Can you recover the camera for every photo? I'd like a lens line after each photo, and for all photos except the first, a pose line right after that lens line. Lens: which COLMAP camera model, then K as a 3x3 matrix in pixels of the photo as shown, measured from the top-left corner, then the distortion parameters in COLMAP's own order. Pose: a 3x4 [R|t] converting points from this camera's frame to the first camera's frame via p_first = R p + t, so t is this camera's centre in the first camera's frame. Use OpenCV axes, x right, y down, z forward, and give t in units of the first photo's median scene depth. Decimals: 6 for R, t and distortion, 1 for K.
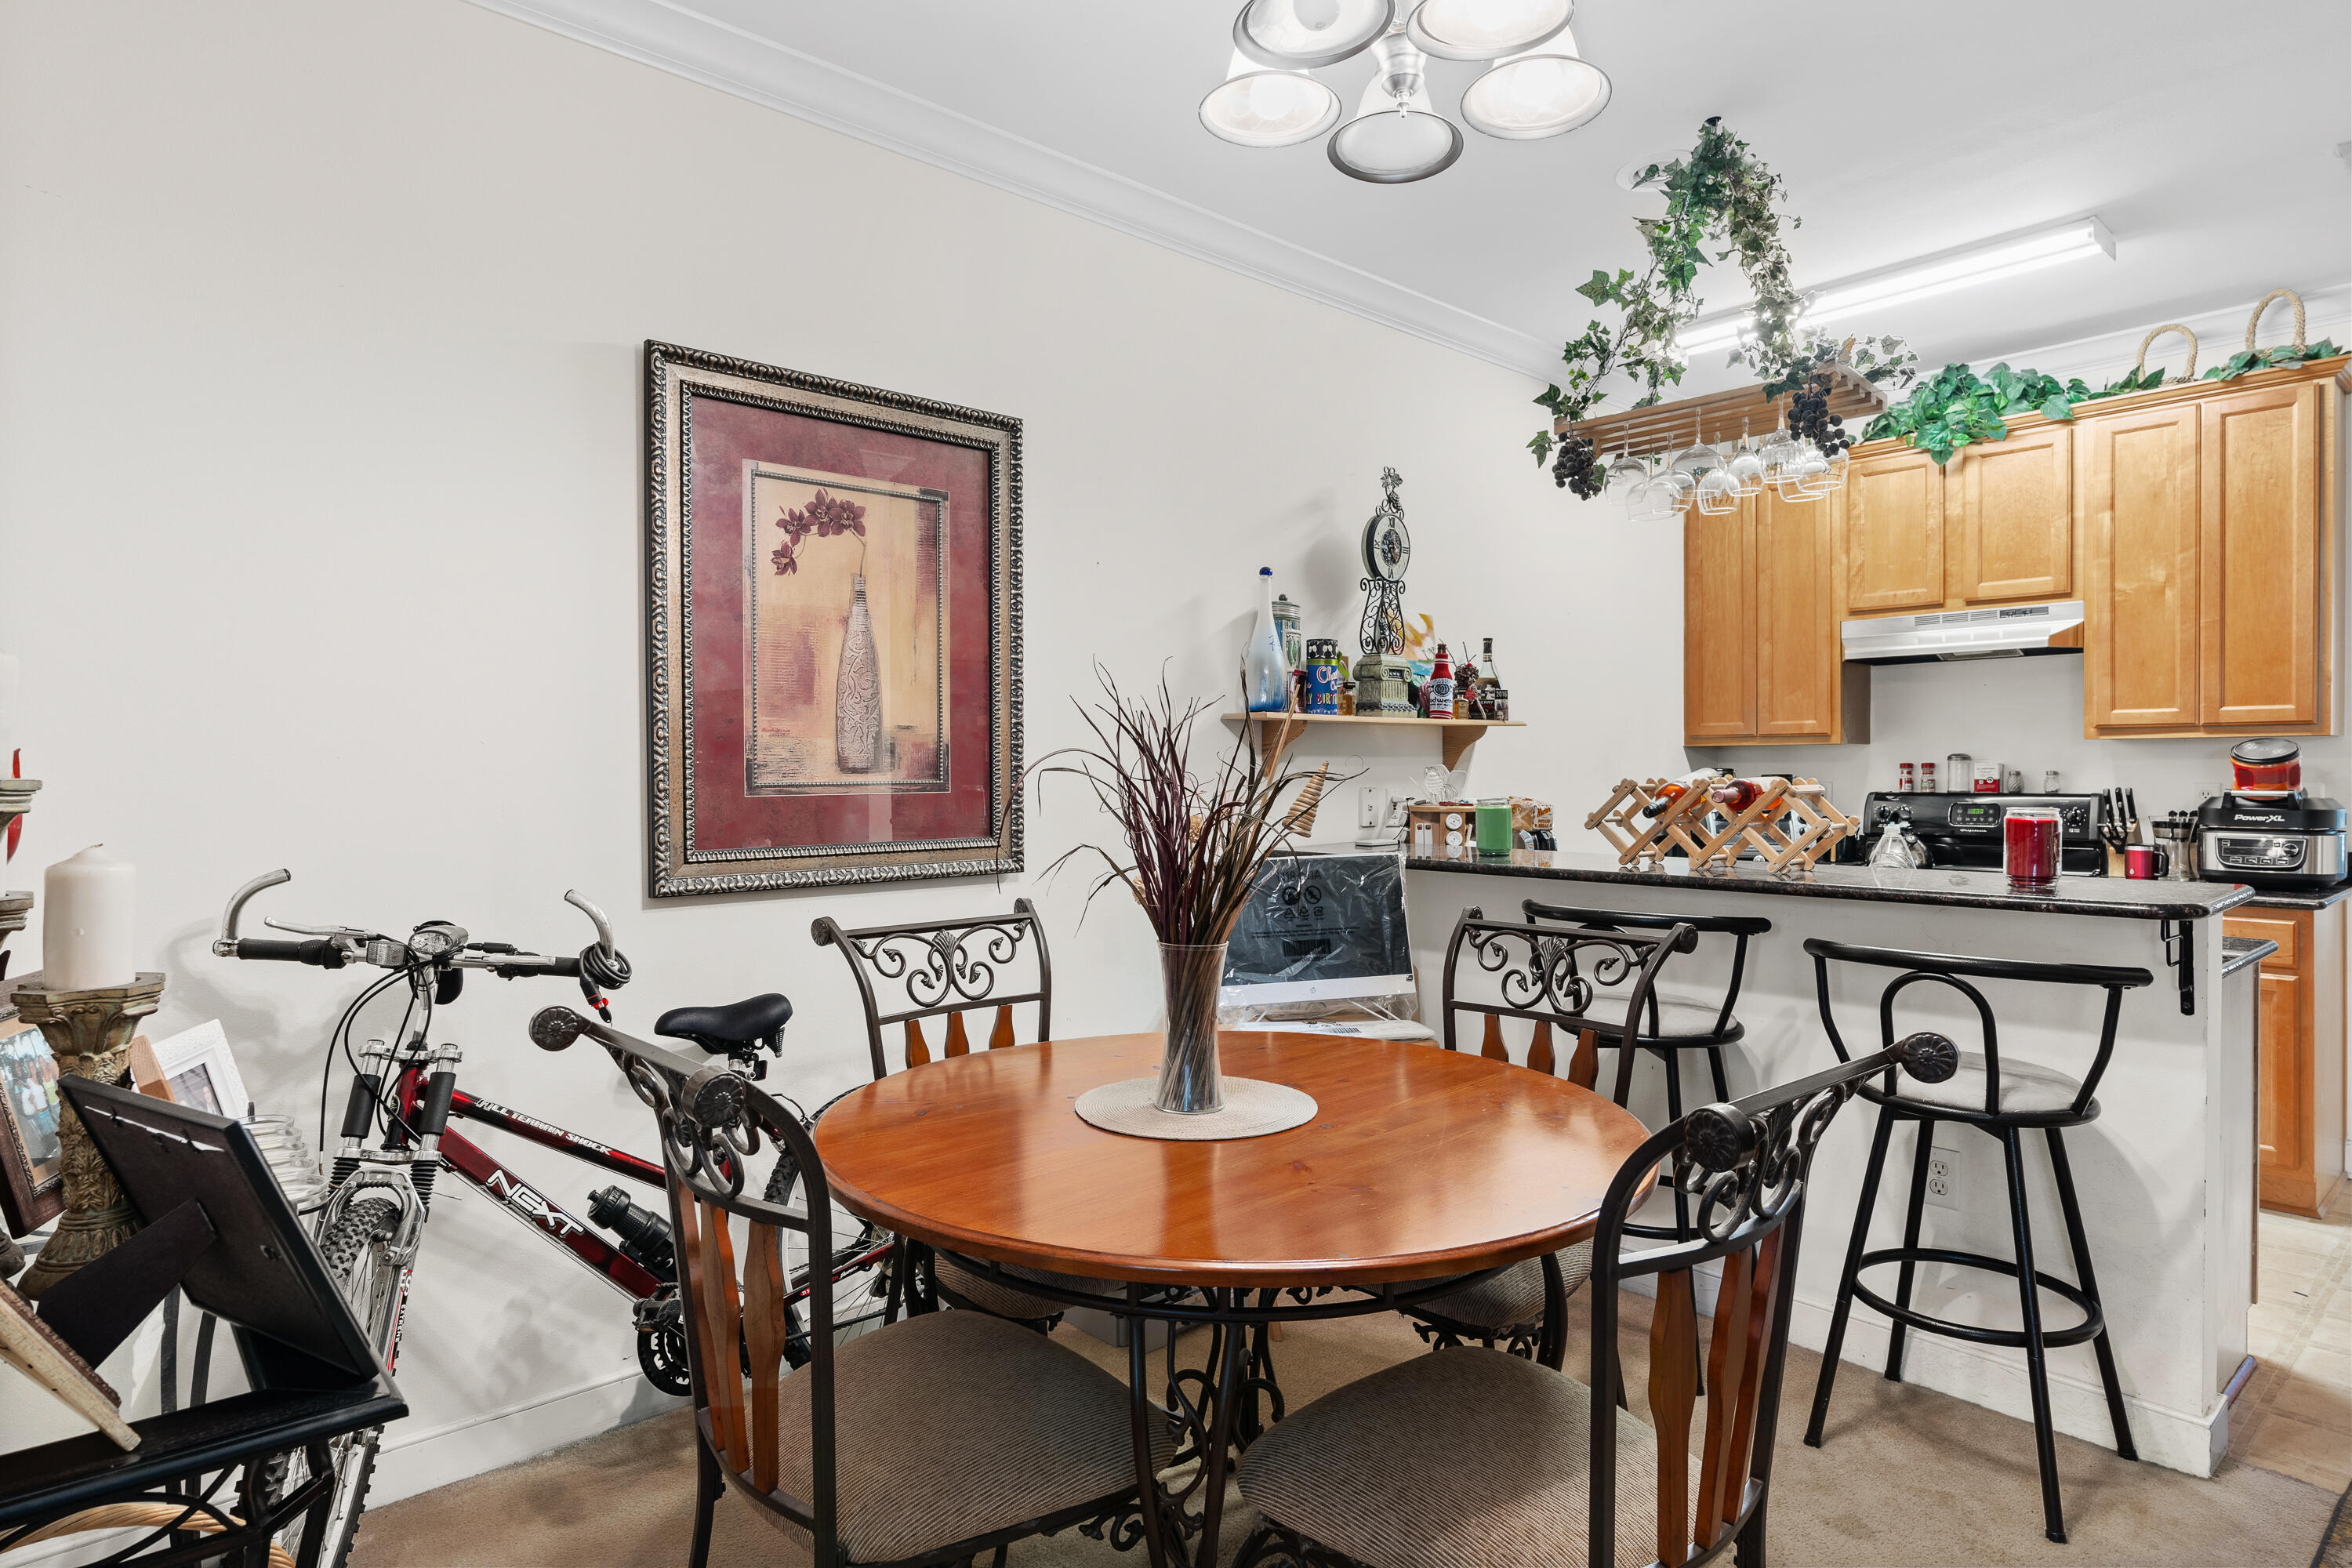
lens RADIAL K [[1297.9, 0, 1176.0], [0, 1297.9, 784.0], [0, 0, 1]] dist [0.000508, 0.002378]
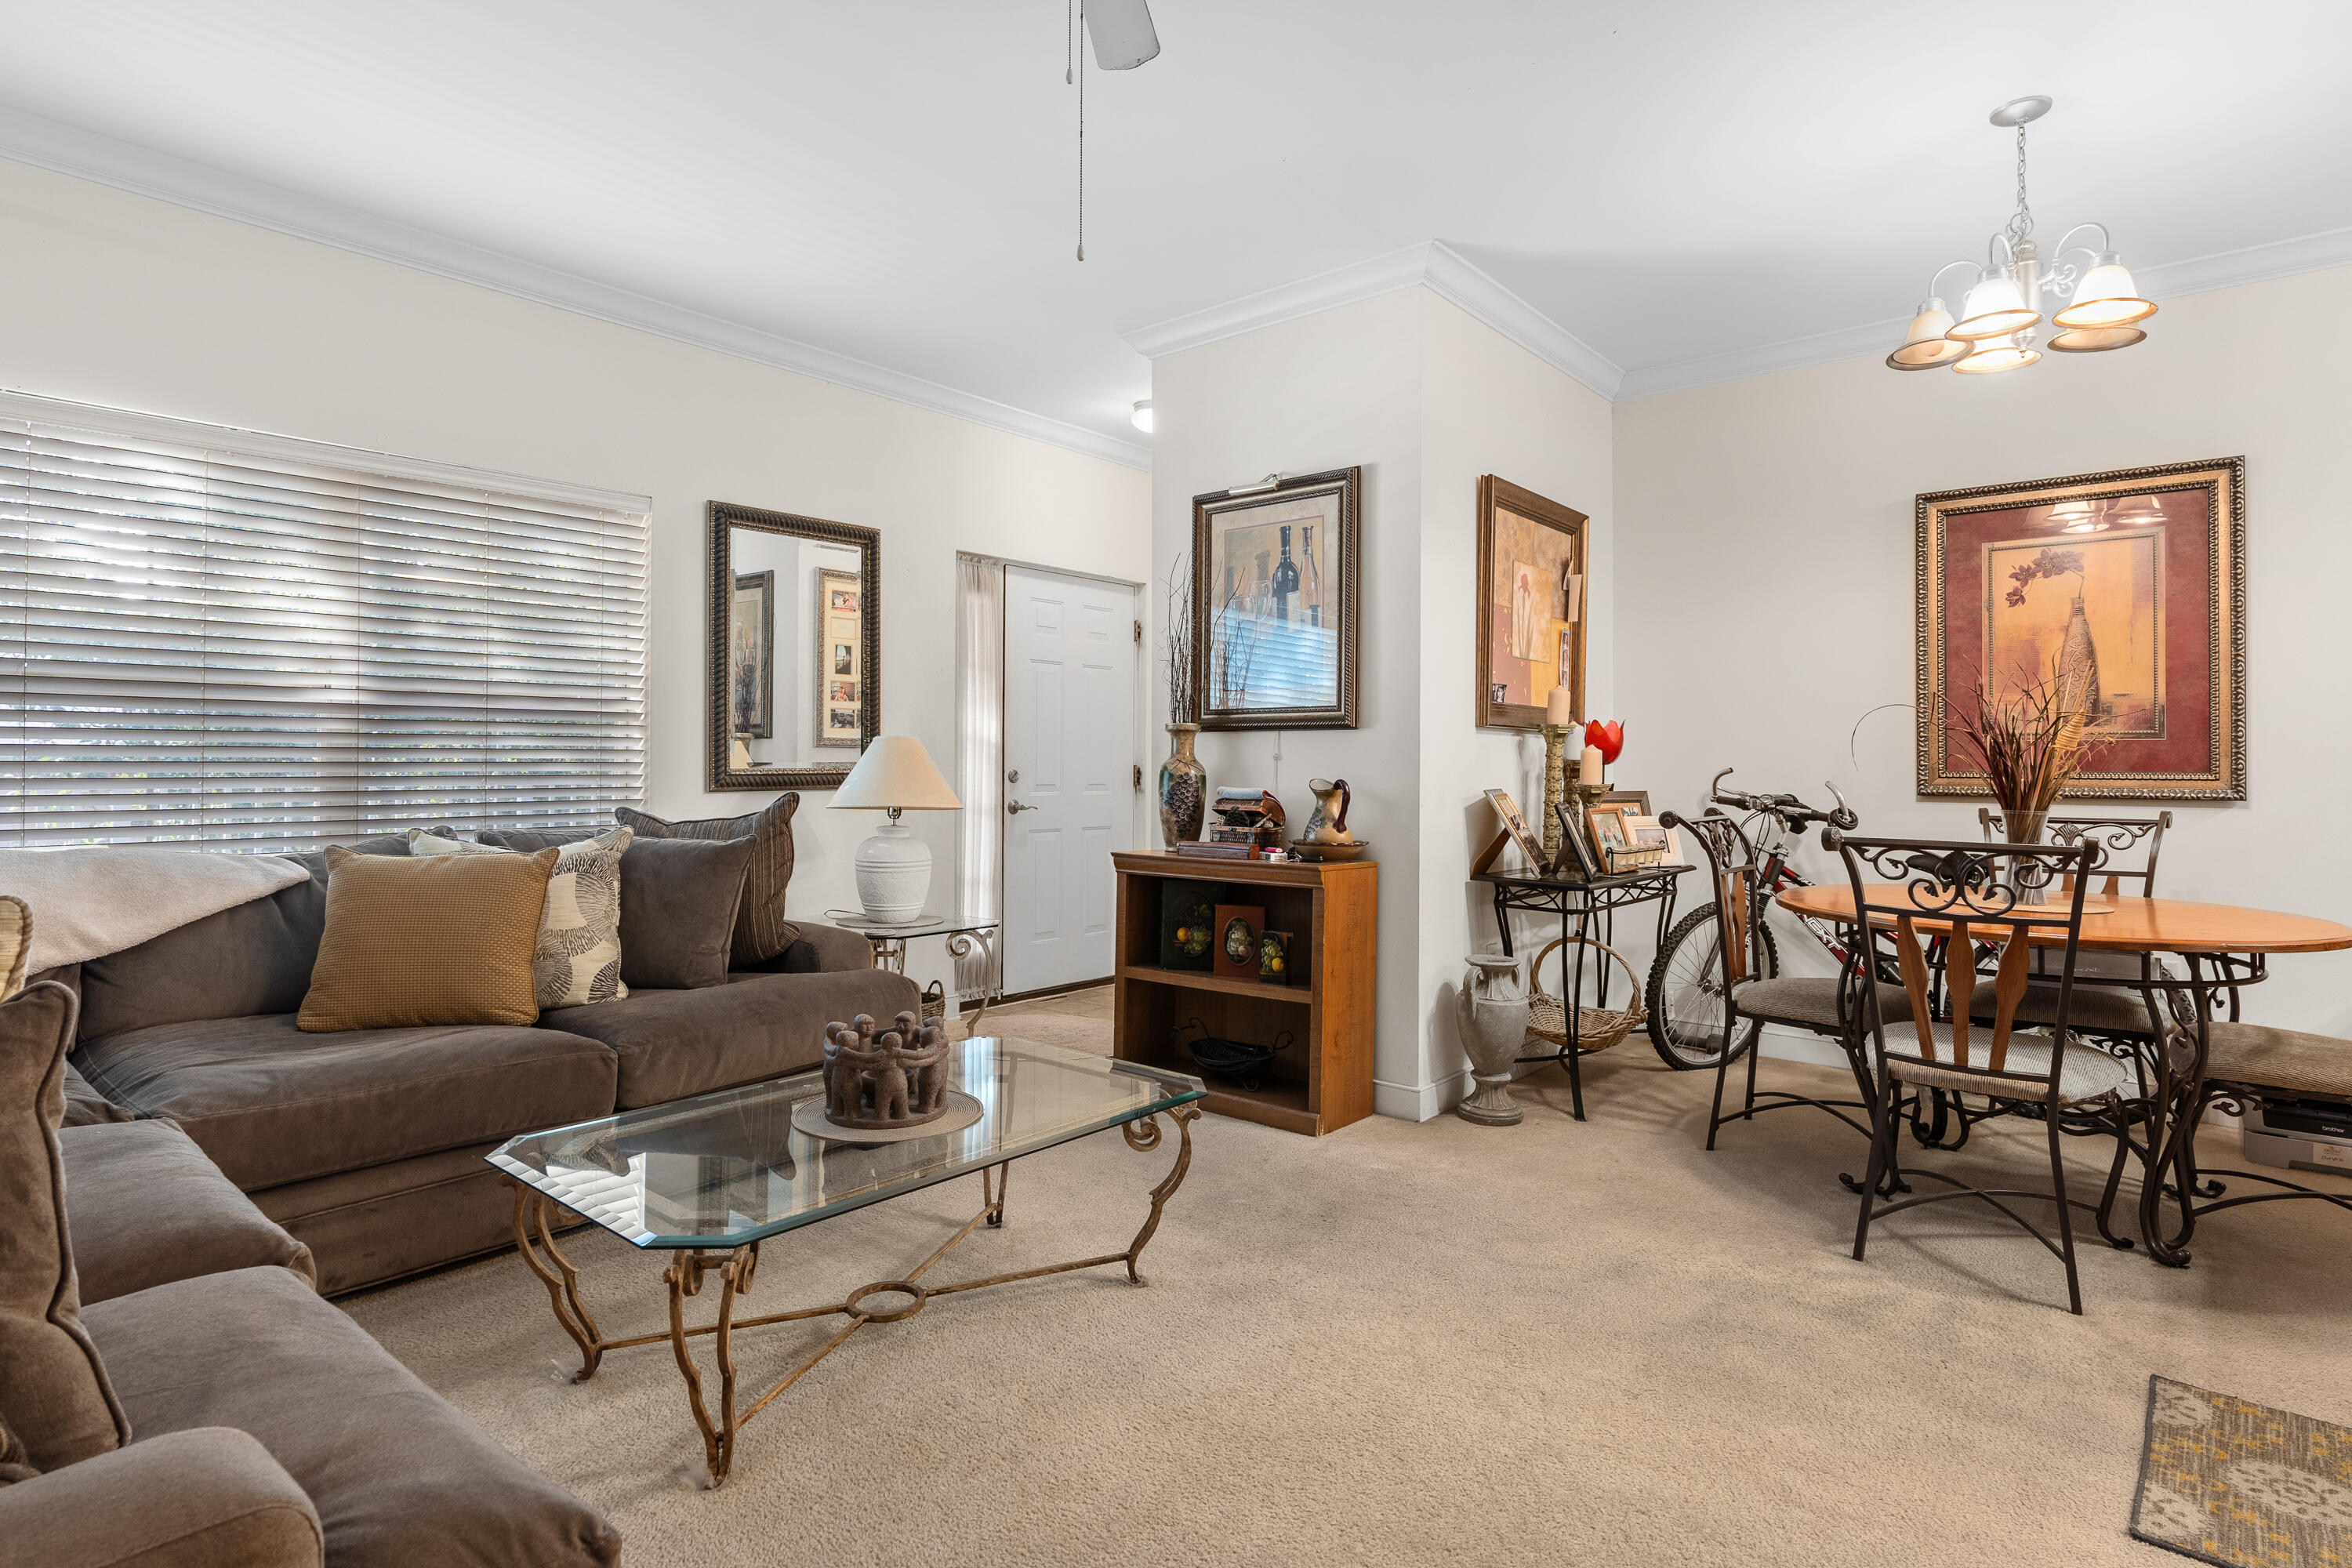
lens RADIAL K [[1226.4, 0, 1163.4], [0, 1226.4, 749.4], [0, 0, 1]] dist [-0.006579, 0.005194]
pose [[0.133618, -0.008248, -0.990999, 0.856636], [-0.019580, 0.999748, -0.010961, 0.045851], [0.990839, 0.020868, 0.133423, -0.215647]]
